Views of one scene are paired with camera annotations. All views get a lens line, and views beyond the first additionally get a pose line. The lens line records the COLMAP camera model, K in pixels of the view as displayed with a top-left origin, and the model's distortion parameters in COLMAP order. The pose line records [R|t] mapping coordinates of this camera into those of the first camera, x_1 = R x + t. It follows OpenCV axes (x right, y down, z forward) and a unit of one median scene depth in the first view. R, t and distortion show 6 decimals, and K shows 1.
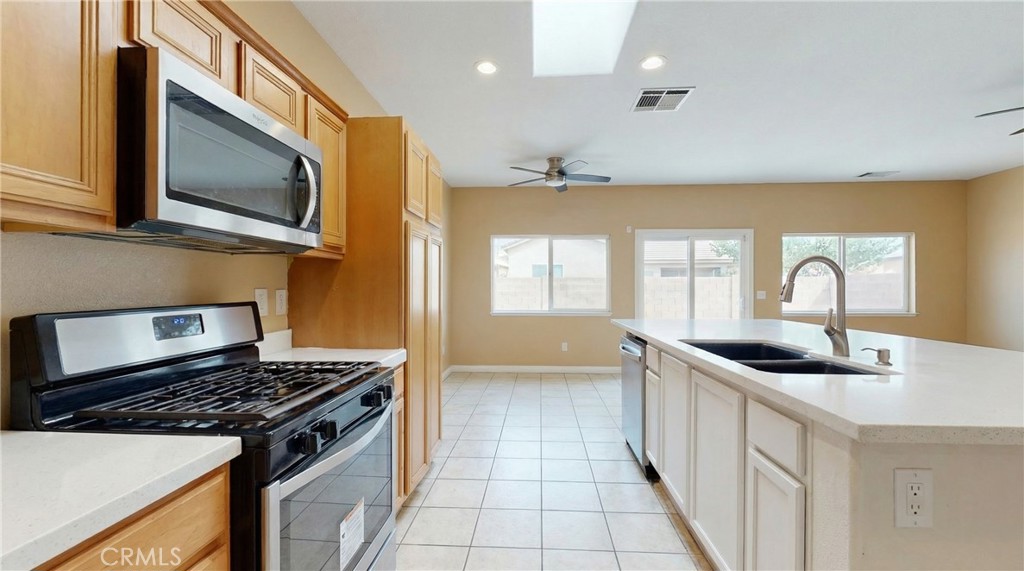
lens RADIAL K [[413.2, 0, 512.0], [0, 413.2, 285.5], [0, 0, 1]] dist [0.000315, 0.000020]
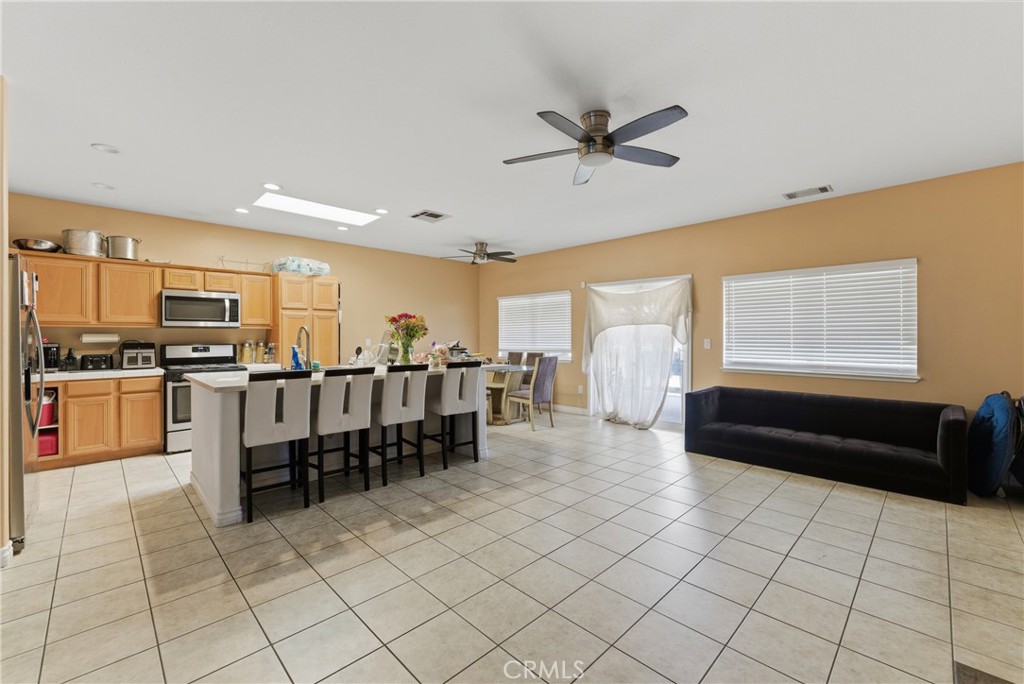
lens RADIAL K [[423.2, 0, 511.4], [0, 423.2, 336.0], [0, 0, 1]] dist [0.001892, 0.000436]
pose [[0.740667, -0.001107, -0.671872, 1.910053], [0.003267, 0.999993, 0.001953, -0.013541], [0.671865, -0.003641, 0.740665, 0.033484]]
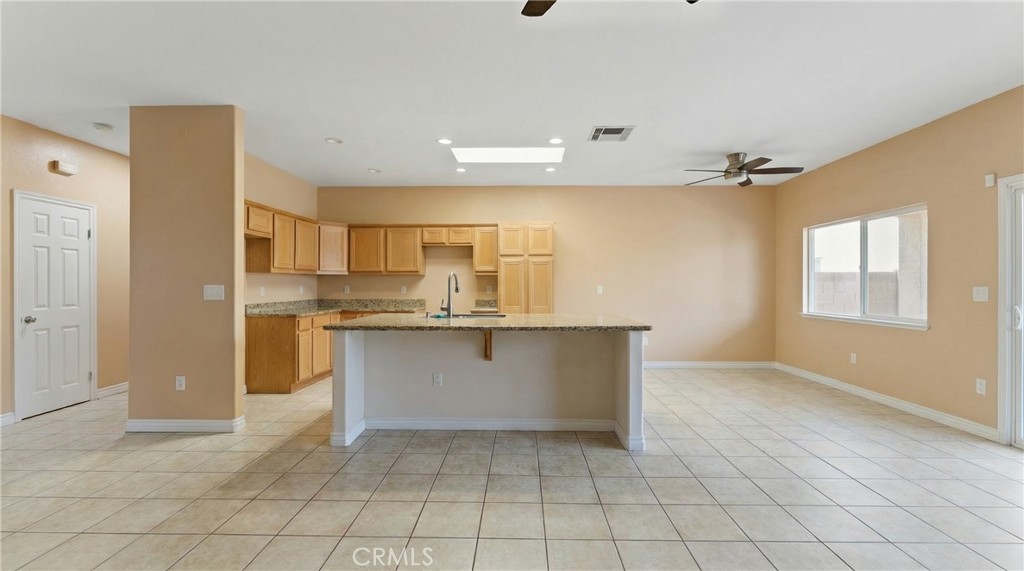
lens RADIAL K [[432.3, 0, 518.3], [0, 432.3, 274.6], [0, 0, 1]] dist [0.024147, -0.011333]
pose [[0.030954, -0.025921, -0.999185, 1.917780], [0.000431, 0.999664, -0.025920, 0.006122], [0.999521, 0.000371, 0.030955, 0.796077]]
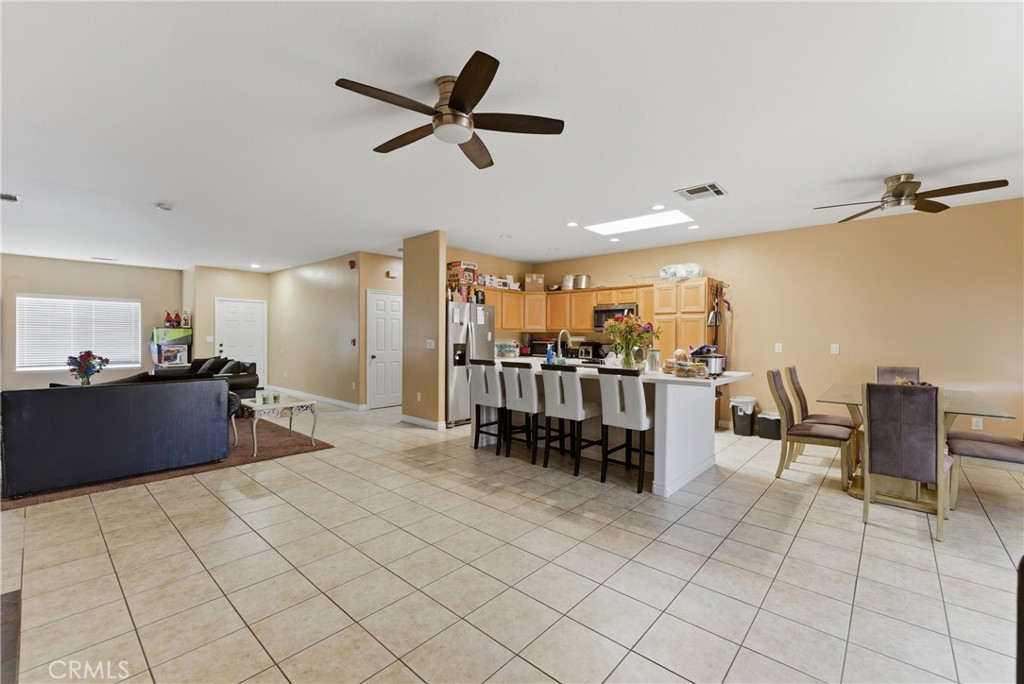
lens RADIAL K [[426.4, 0, 517.1], [0, 426.4, 341.2], [0, 0, 1]] dist [-0.000851, 0.000419]
pose [[-0.615248, 0.000438, -0.788334, 1.997185], [-0.008577, 0.999937, 0.007249, -0.008628], [0.788287, 0.011221, -0.615205, 1.577424]]
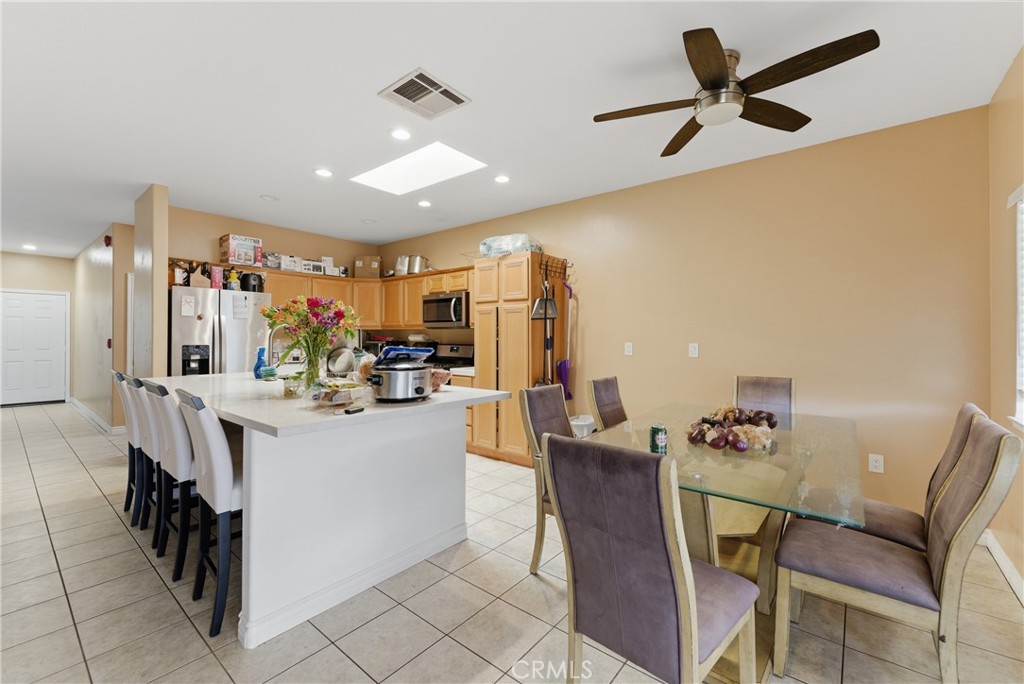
lens RADIAL K [[423.2, 0, 511.4], [0, 423.2, 336.0], [0, 0, 1]] dist [0.001892, 0.000436]
pose [[-0.586256, -0.004926, -0.810111, 1.042963], [-0.003573, 0.999988, -0.003496, -0.010278], [0.810118, 0.000845, -0.586266, 1.842929]]
